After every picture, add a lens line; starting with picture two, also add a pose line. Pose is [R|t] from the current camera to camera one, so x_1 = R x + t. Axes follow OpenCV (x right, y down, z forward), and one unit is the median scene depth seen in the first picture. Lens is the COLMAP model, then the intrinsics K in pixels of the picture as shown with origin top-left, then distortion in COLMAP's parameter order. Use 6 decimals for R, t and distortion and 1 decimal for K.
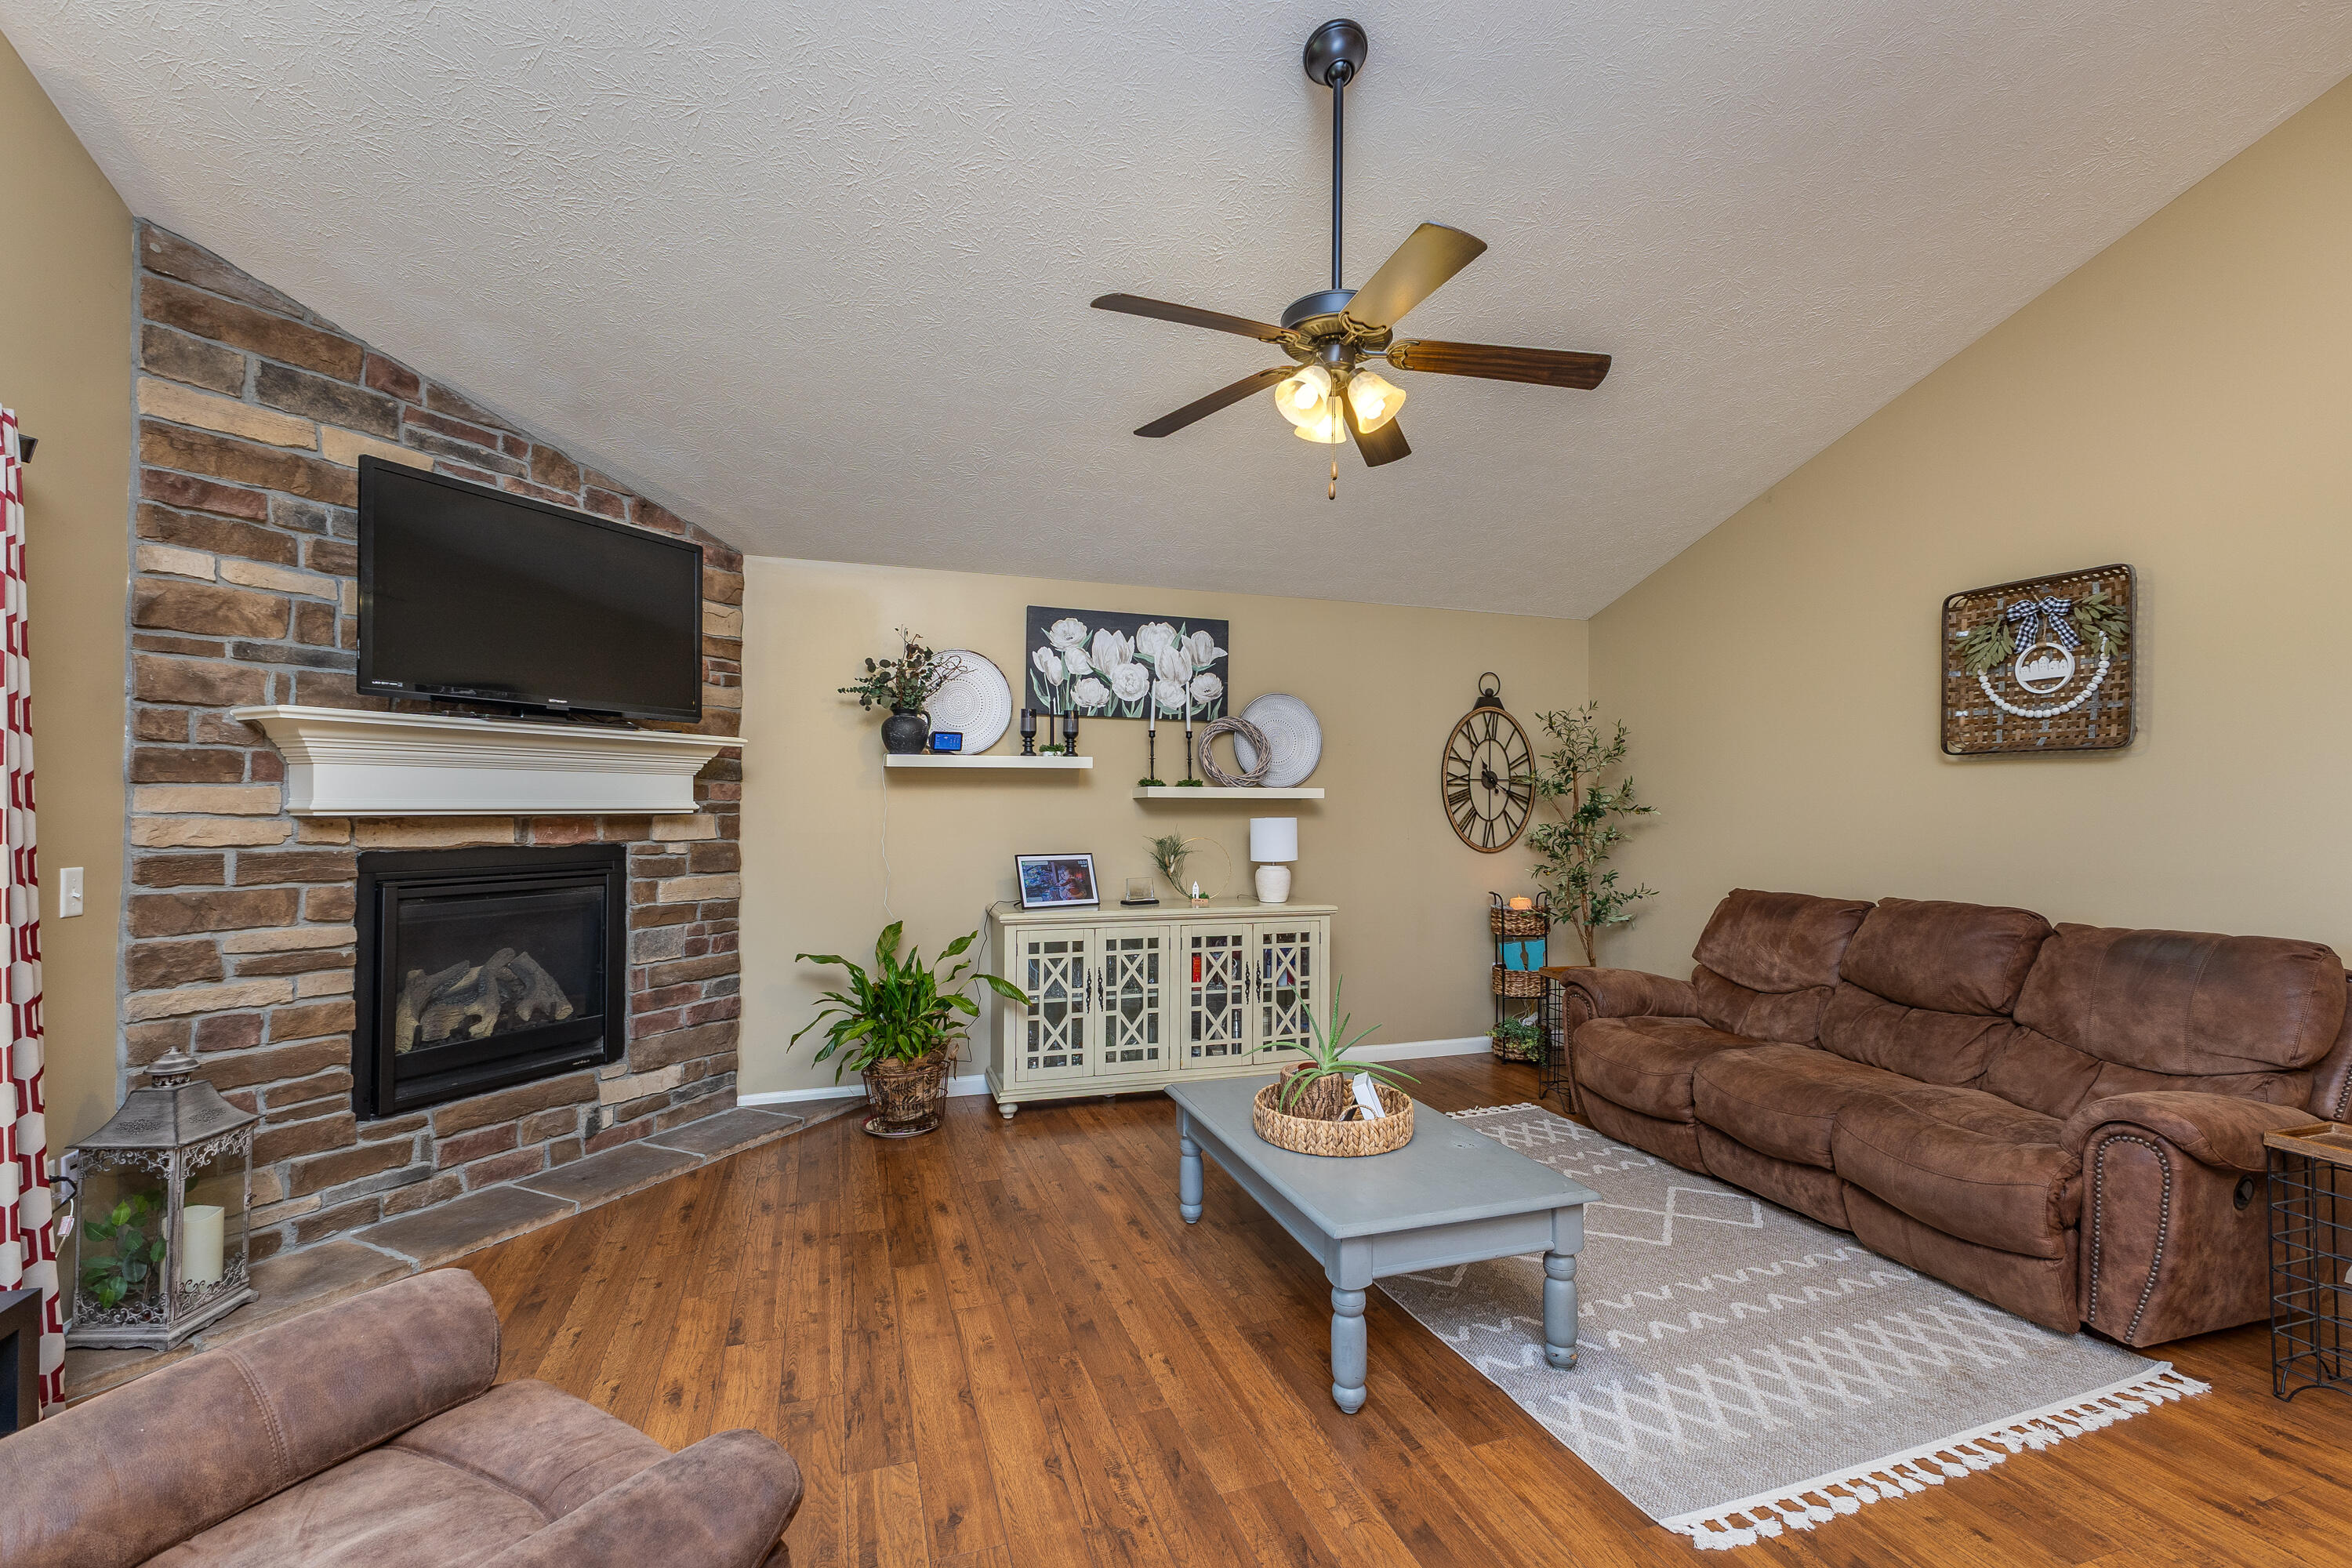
lens RADIAL K [[1022.2, 0, 1185.2], [0, 1022.2, 796.0], [0, 0, 1]] dist [0.010640, -0.000303]
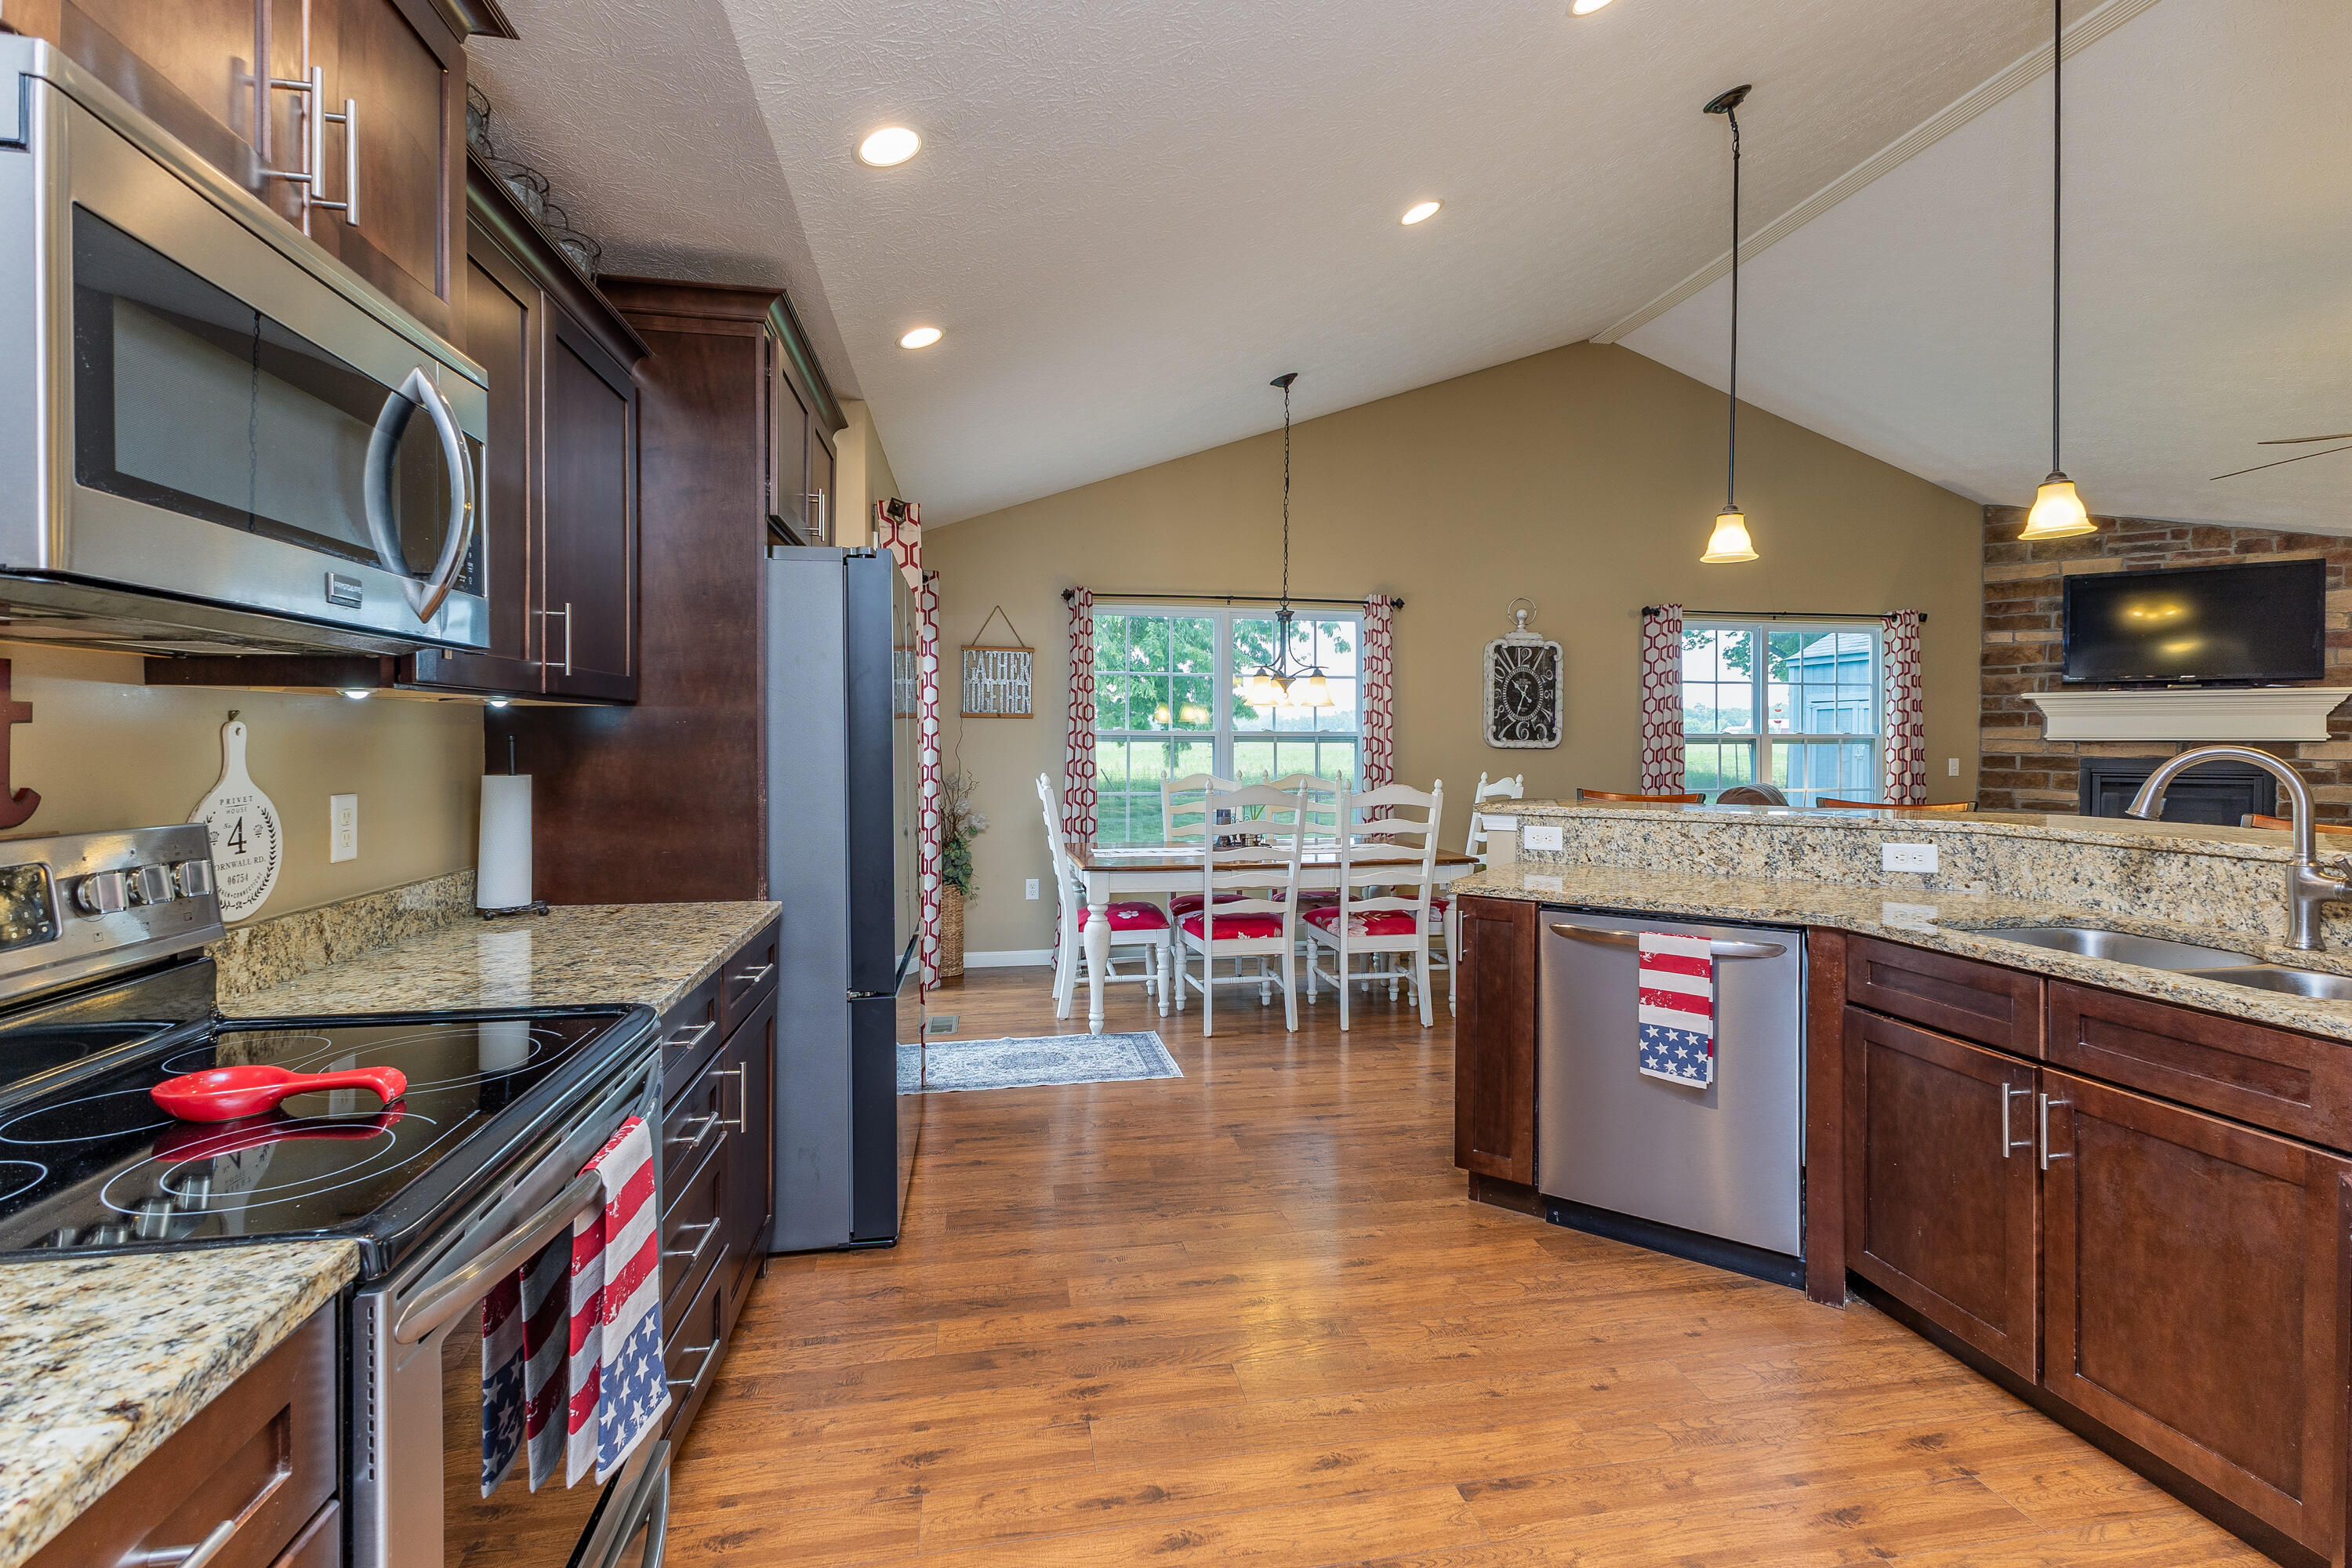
lens RADIAL K [[1051.0, 0, 1177.3], [0, 1051.0, 752.1], [0, 0, 1]] dist [0.001465, -0.000395]
pose [[-0.150314, 0.006036, -0.988620, 1.279356], [0.003436, 0.999979, 0.005583, 0.019604], [0.988632, -0.002558, -0.150332, -0.399825]]
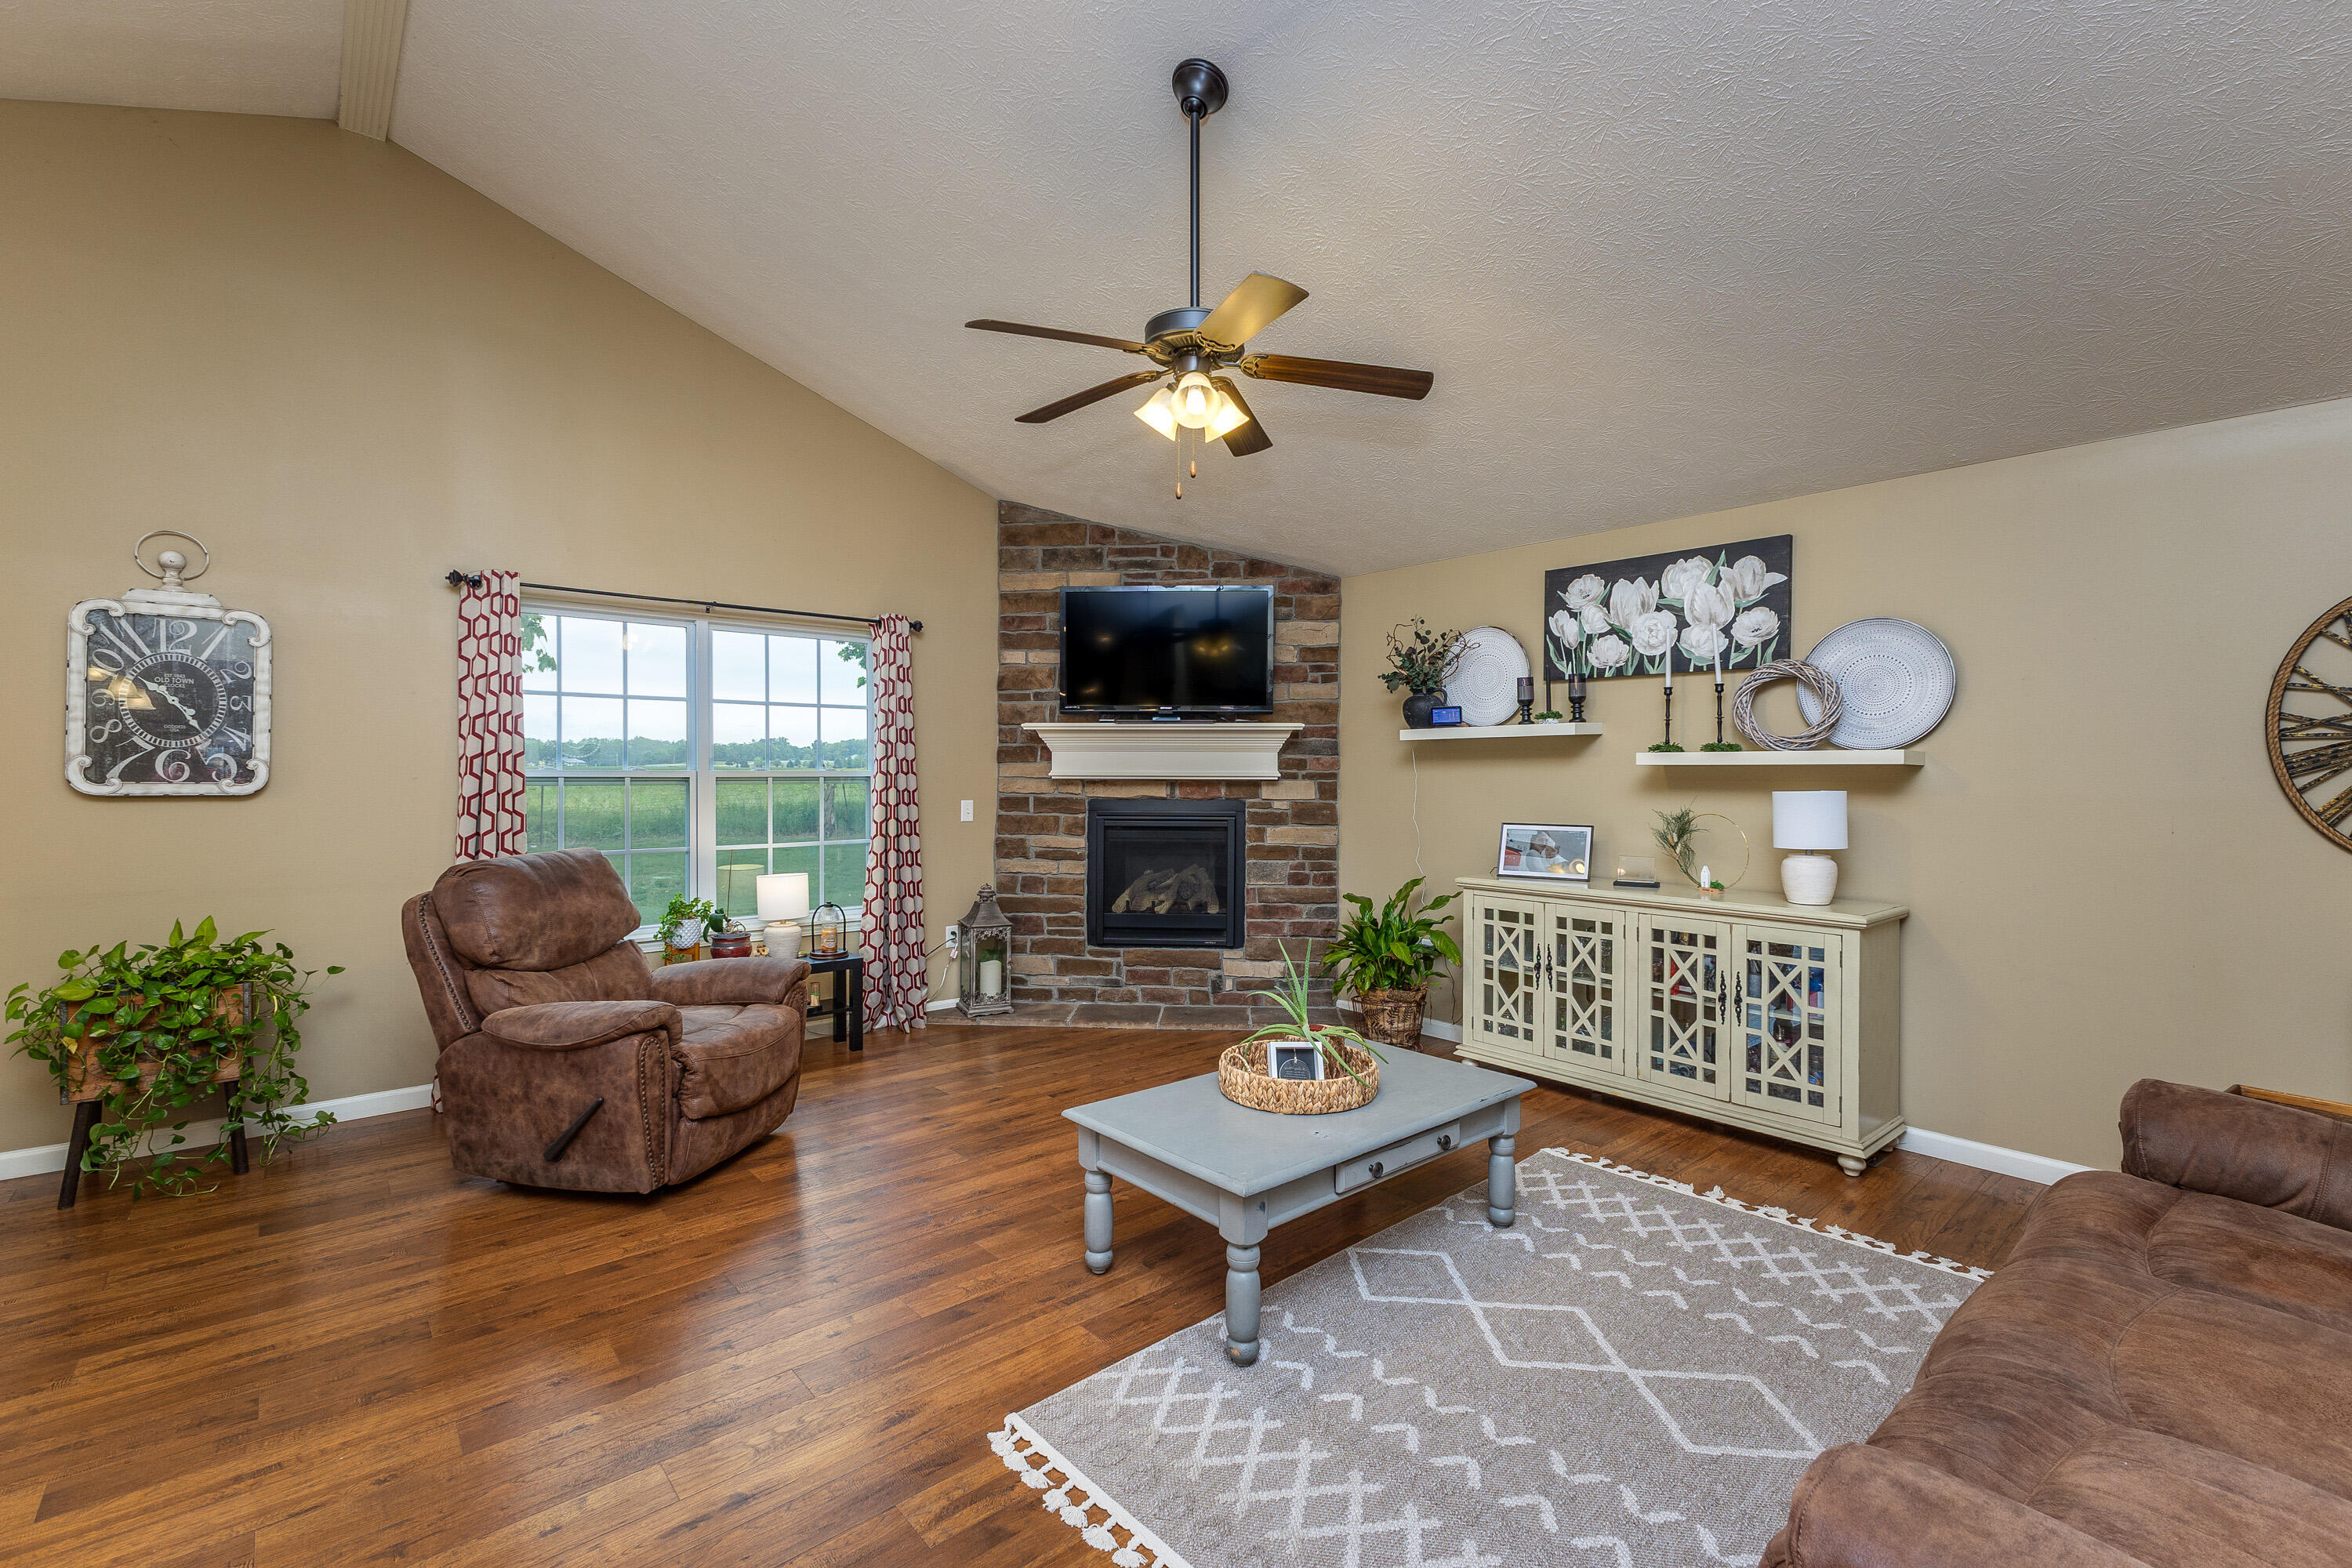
lens RADIAL K [[1010.1, 0, 1172.1], [0, 1010.1, 779.4], [0, 0, 1]] dist [0.002725, -0.000145]
pose [[0.381377, 0.003819, -0.924412, 0.741379], [0.004335, 0.999973, 0.005919, 0.008121], [0.924410, -0.006265, 0.381350, 0.362291]]
